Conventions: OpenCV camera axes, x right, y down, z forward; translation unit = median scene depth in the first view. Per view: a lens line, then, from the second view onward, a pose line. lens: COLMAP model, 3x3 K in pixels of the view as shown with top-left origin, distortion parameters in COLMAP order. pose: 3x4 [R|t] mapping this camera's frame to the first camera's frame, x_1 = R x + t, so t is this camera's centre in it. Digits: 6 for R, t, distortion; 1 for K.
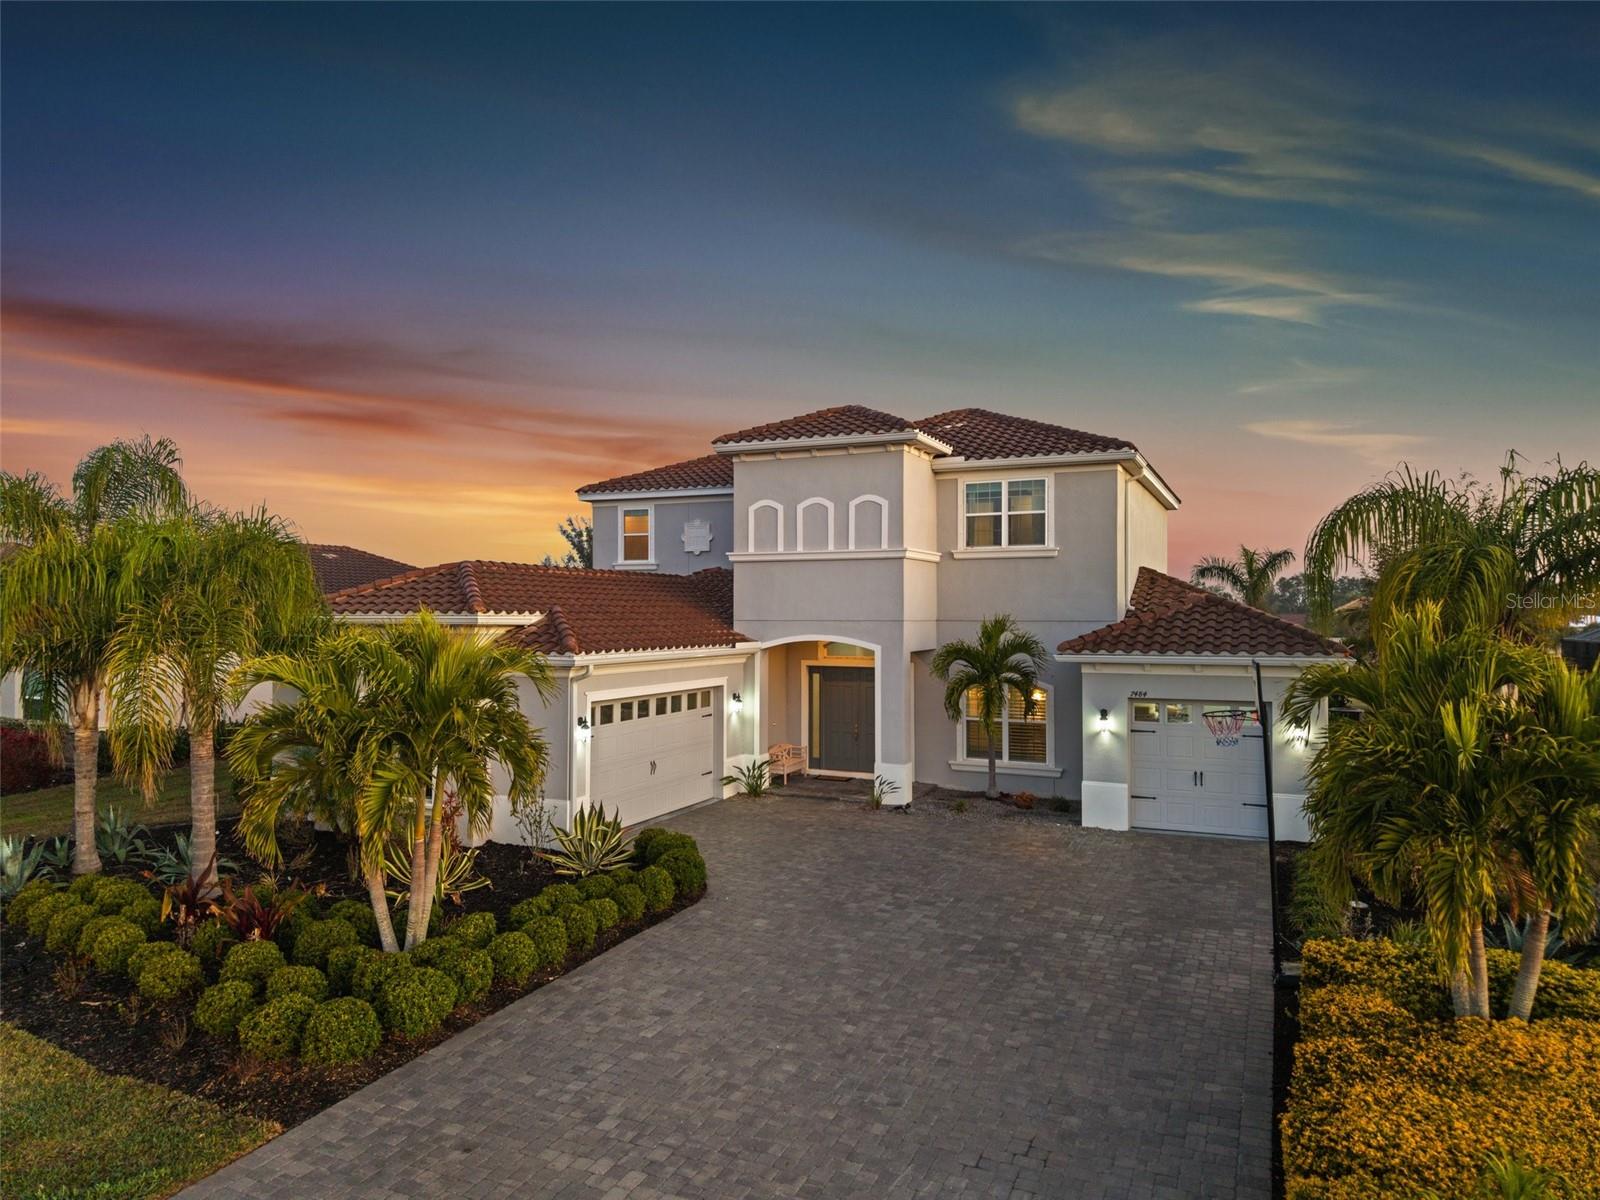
lens RADIAL K [[1068.8, 0, 800.0], [0, 1068.8, 600.0], [0, 0, 1]] dist [-0.006204, -0.005136]
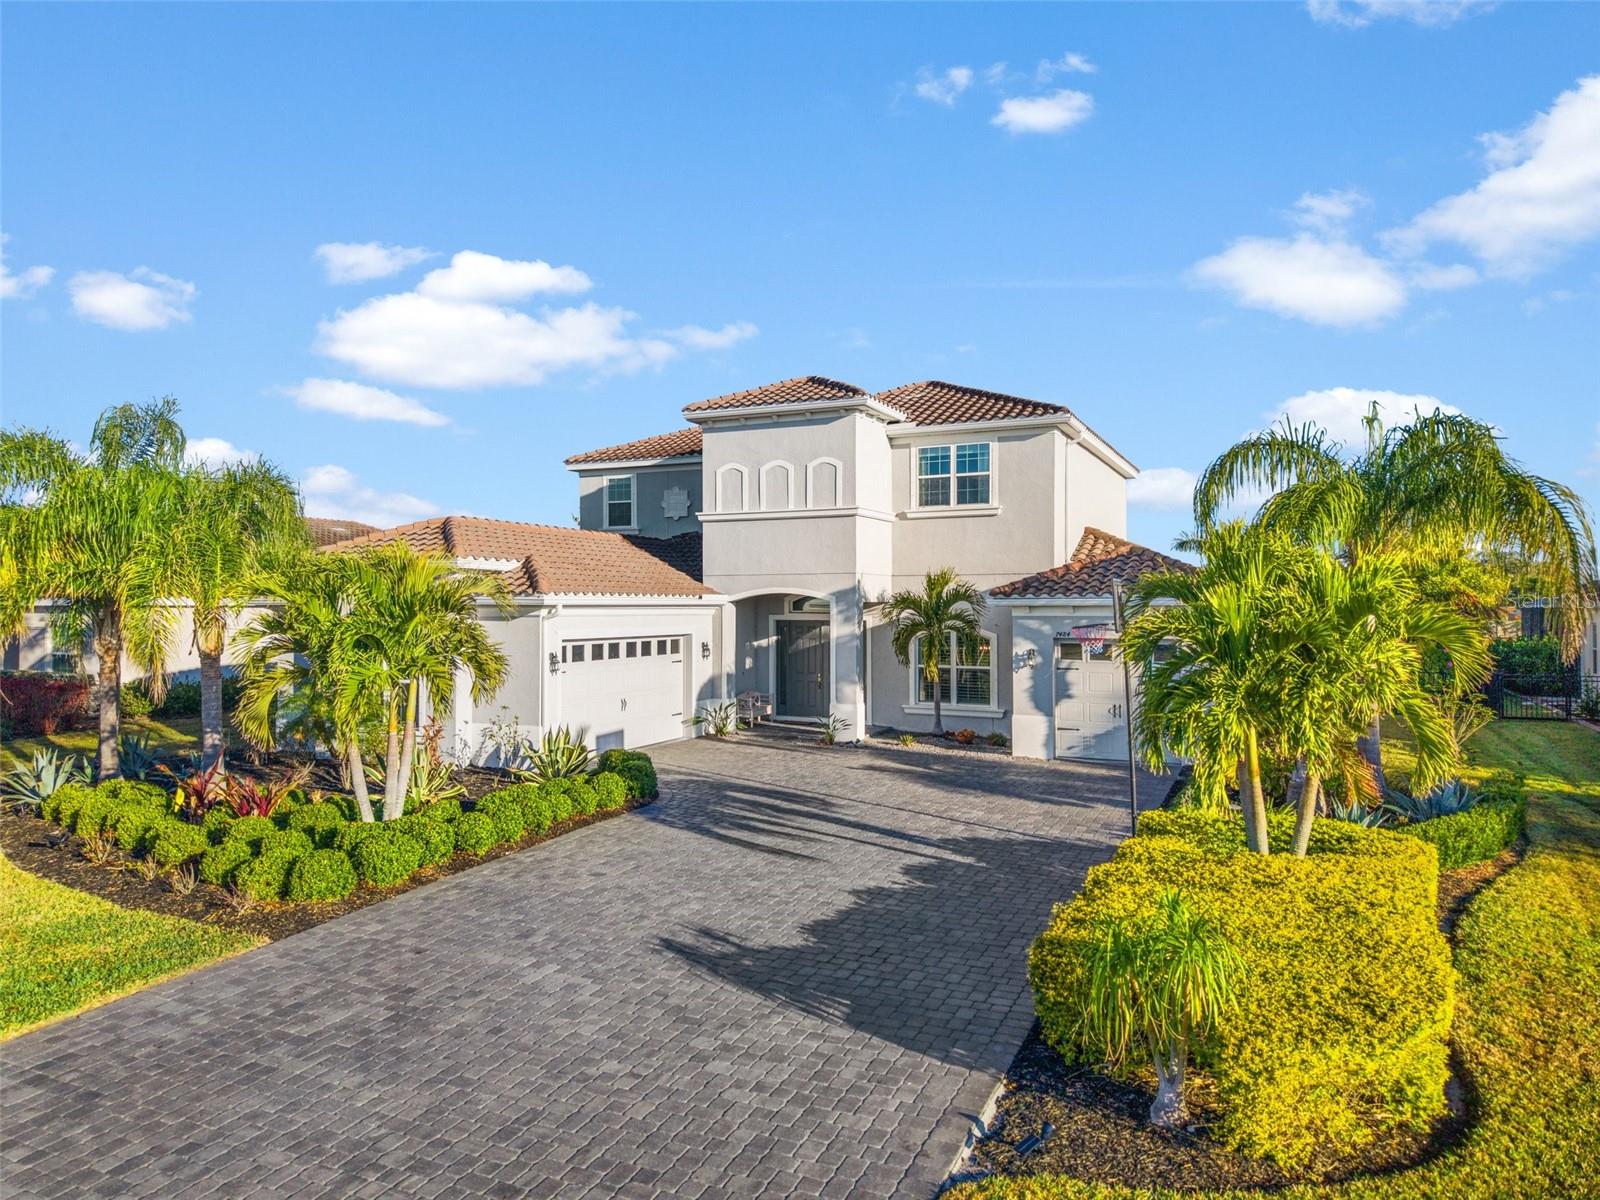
lens RADIAL K [[1066.4, 0, 800.0], [0, 1066.4, 600.0], [0, 0, 1]] dist [0.014734, -0.031682]
pose [[0.999874, -0.003462, -0.015465, 0.065049], [0.003585, 0.999962, 0.007937, 0.043681], [0.015437, -0.007992, 0.999849, -0.098147]]
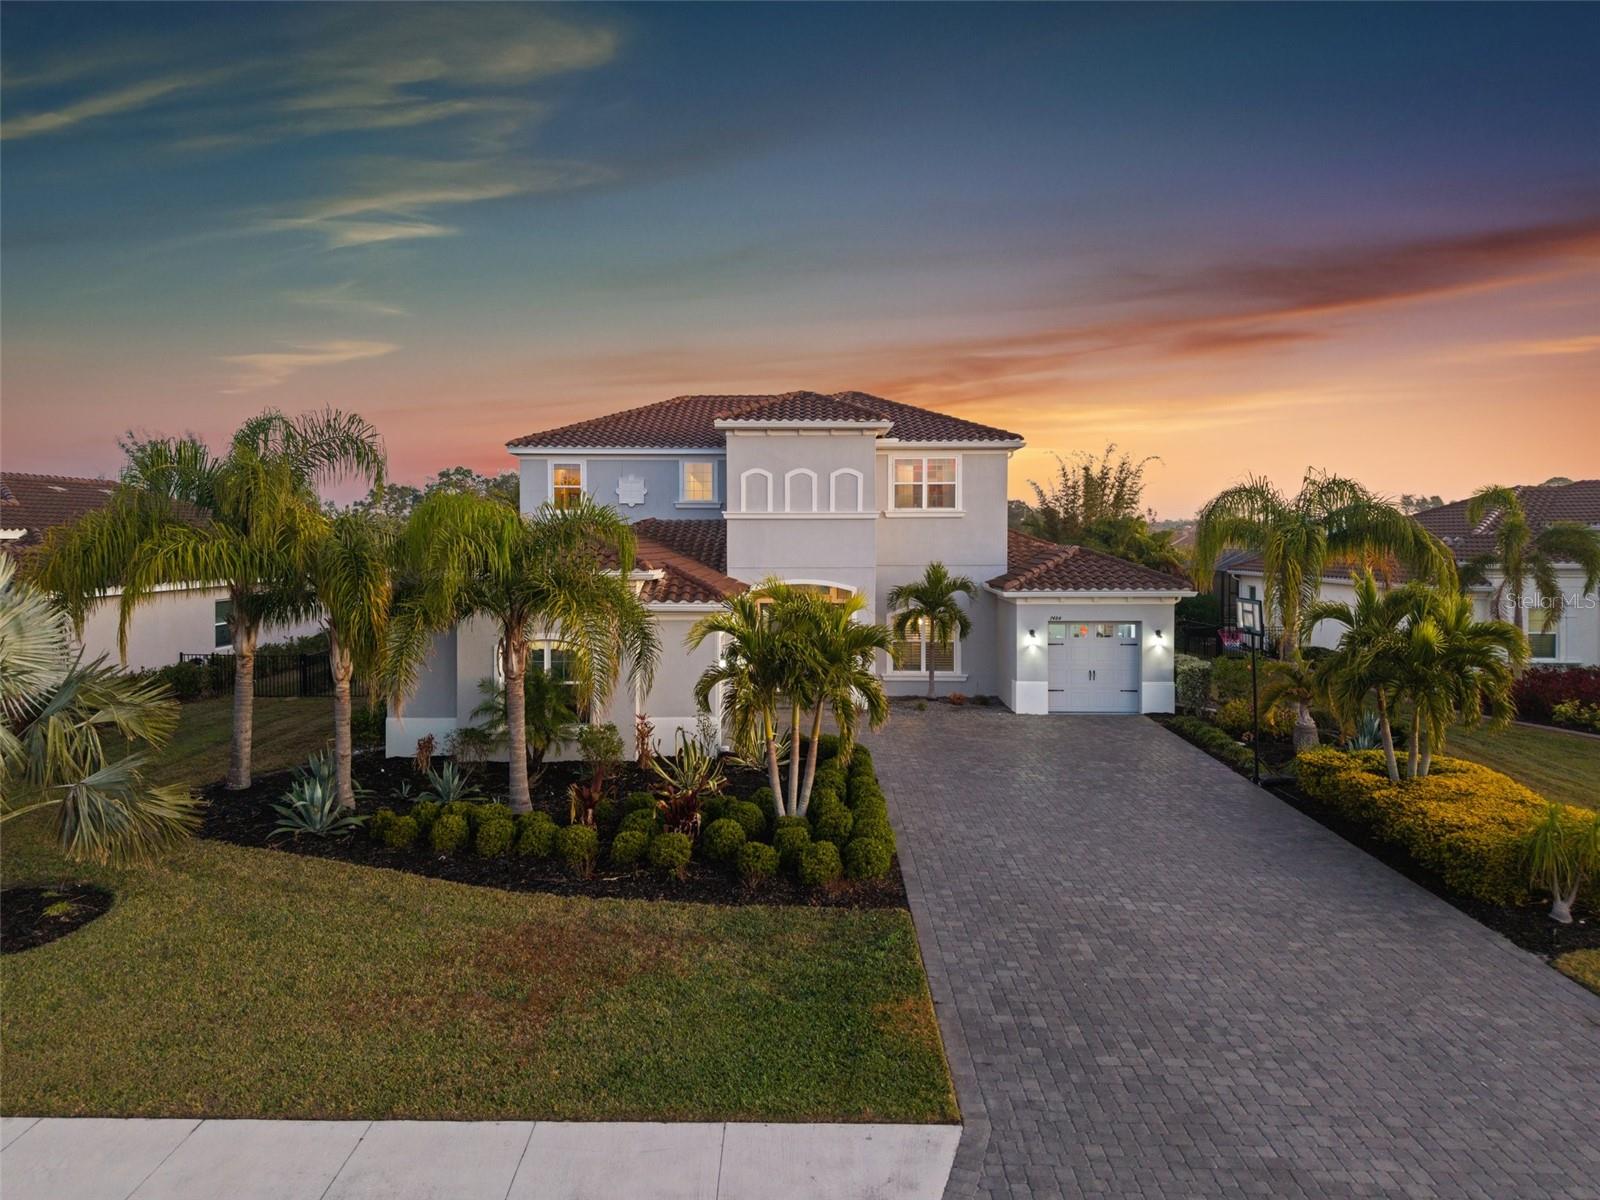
lens RADIAL K [[1076.4, 0, 802.7], [0, 1076.4, 554.6], [0, 0, 1]] dist [0.011437, 0.002244]
pose [[0.916838, -0.008013, 0.399180, -0.573317], [-0.004467, 0.999530, 0.030323, -0.039703], [-0.399235, -0.029584, 0.916371, -0.184213]]
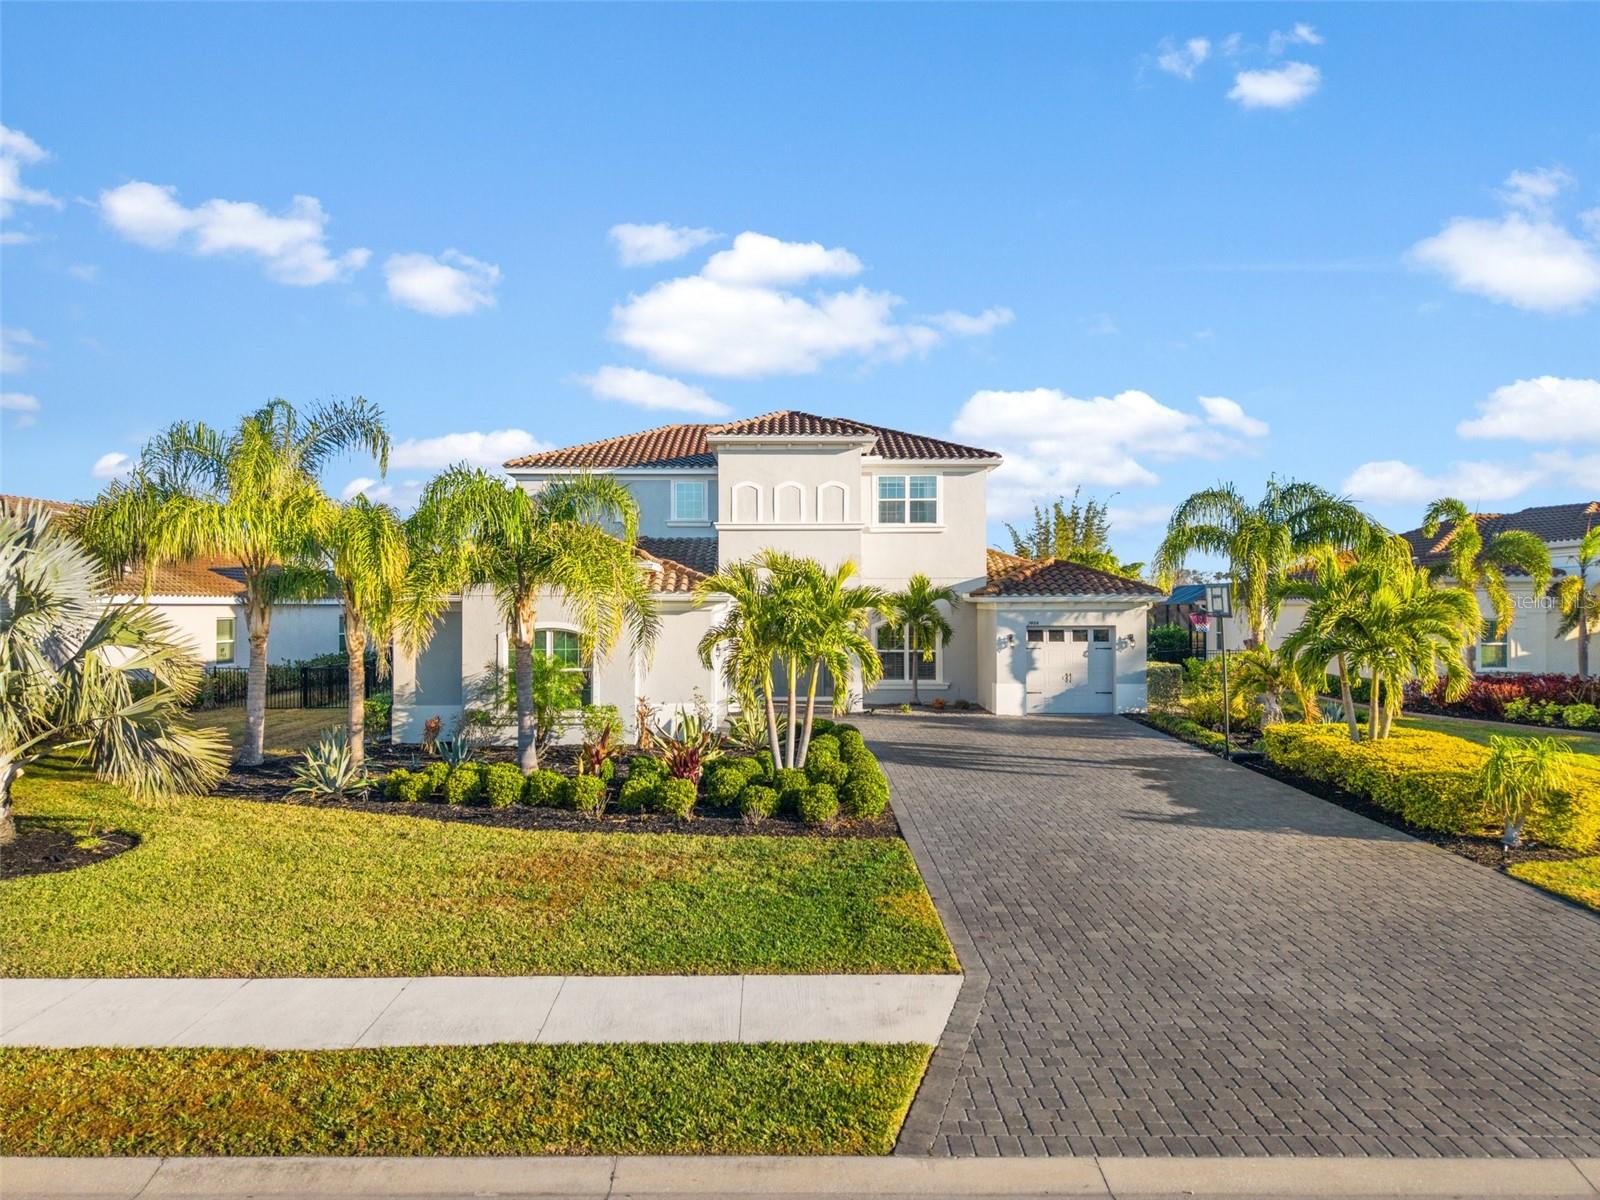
lens RADIAL K [[1053.0, 0, 800.0], [0, 1053.0, 600.0], [0, 0, 1]] dist [0.018600, -0.001907]
pose [[0.908806, -0.000925, 0.417217, -0.601082], [-0.002800, 0.999962, 0.008314, 0.044707], [-0.417209, -0.008724, 0.908769, -0.205865]]
